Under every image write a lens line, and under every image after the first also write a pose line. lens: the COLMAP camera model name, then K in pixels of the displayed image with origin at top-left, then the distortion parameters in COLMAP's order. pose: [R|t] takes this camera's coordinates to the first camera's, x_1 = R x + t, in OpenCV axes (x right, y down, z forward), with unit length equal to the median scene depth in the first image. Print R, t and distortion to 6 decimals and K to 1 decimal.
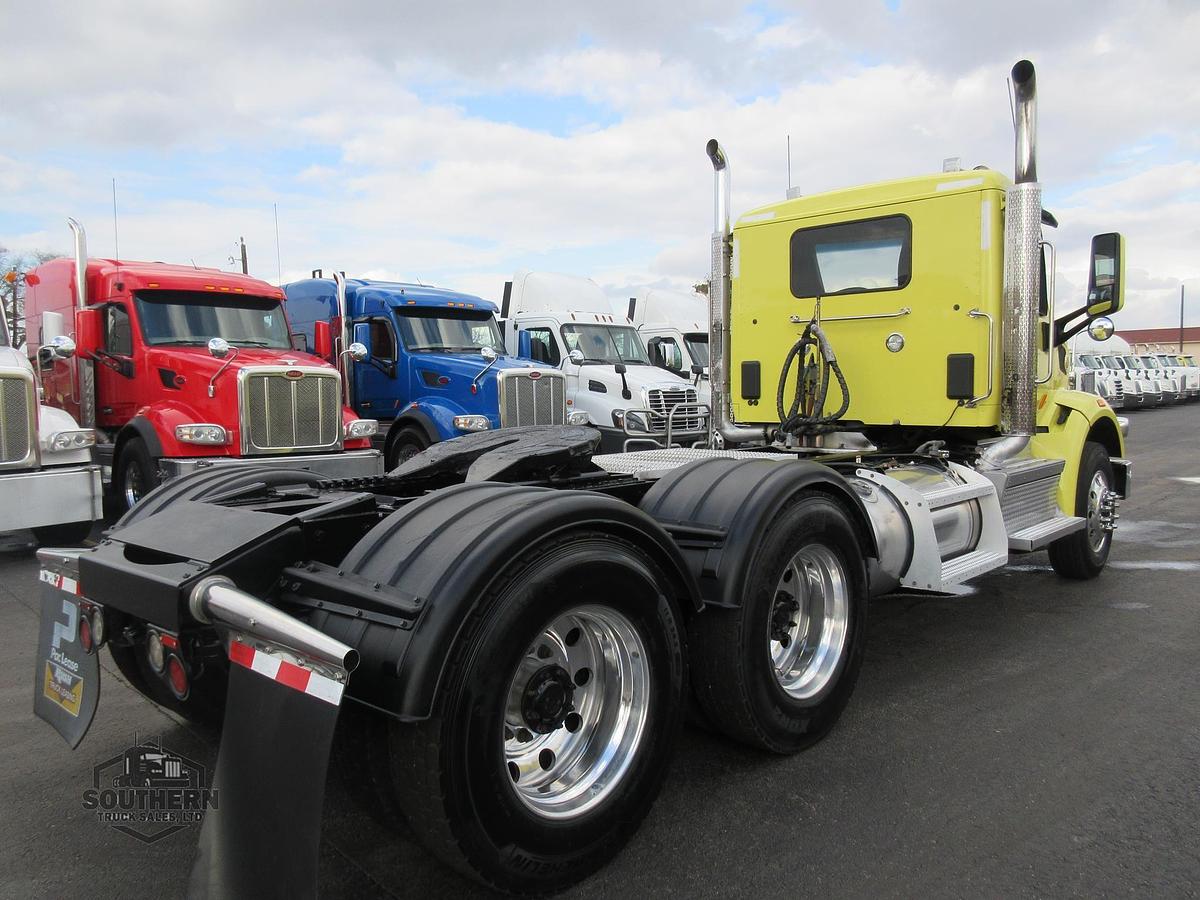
lens RADIAL K [[928.9, 0, 539.1], [0, 928.9, 449.7], [0, 0, 1]] dist [0.004366, 0.012750]
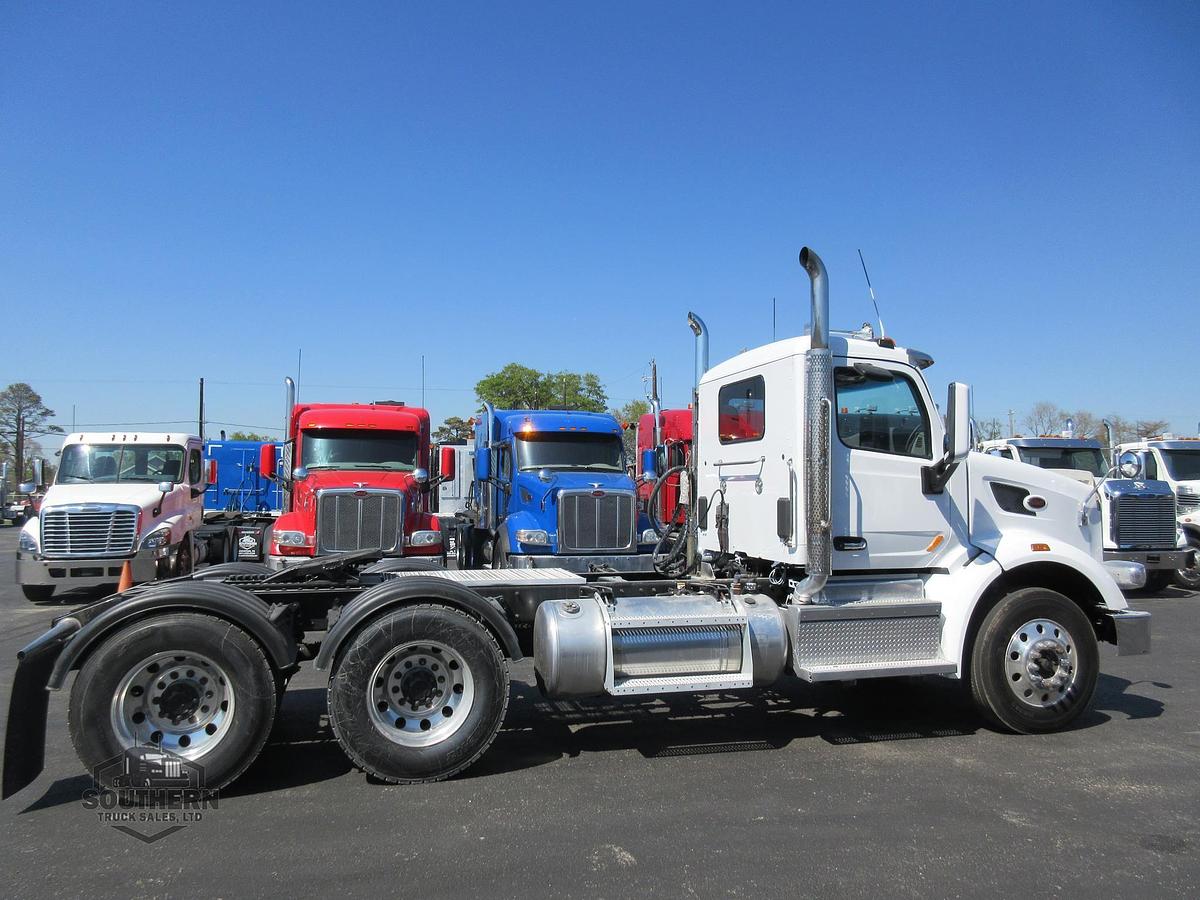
lens RADIAL K [[928.9, 0, 600.8], [0, 928.9, 447.2], [0, 0, 1]] dist [0.004366, 0.012750]
pose [[0.854525, -0.010873, -0.519296, 0.753798], [-0.043366, 0.994797, -0.092189, -0.045601], [0.517597, 0.101297, 0.849607, -0.067468]]
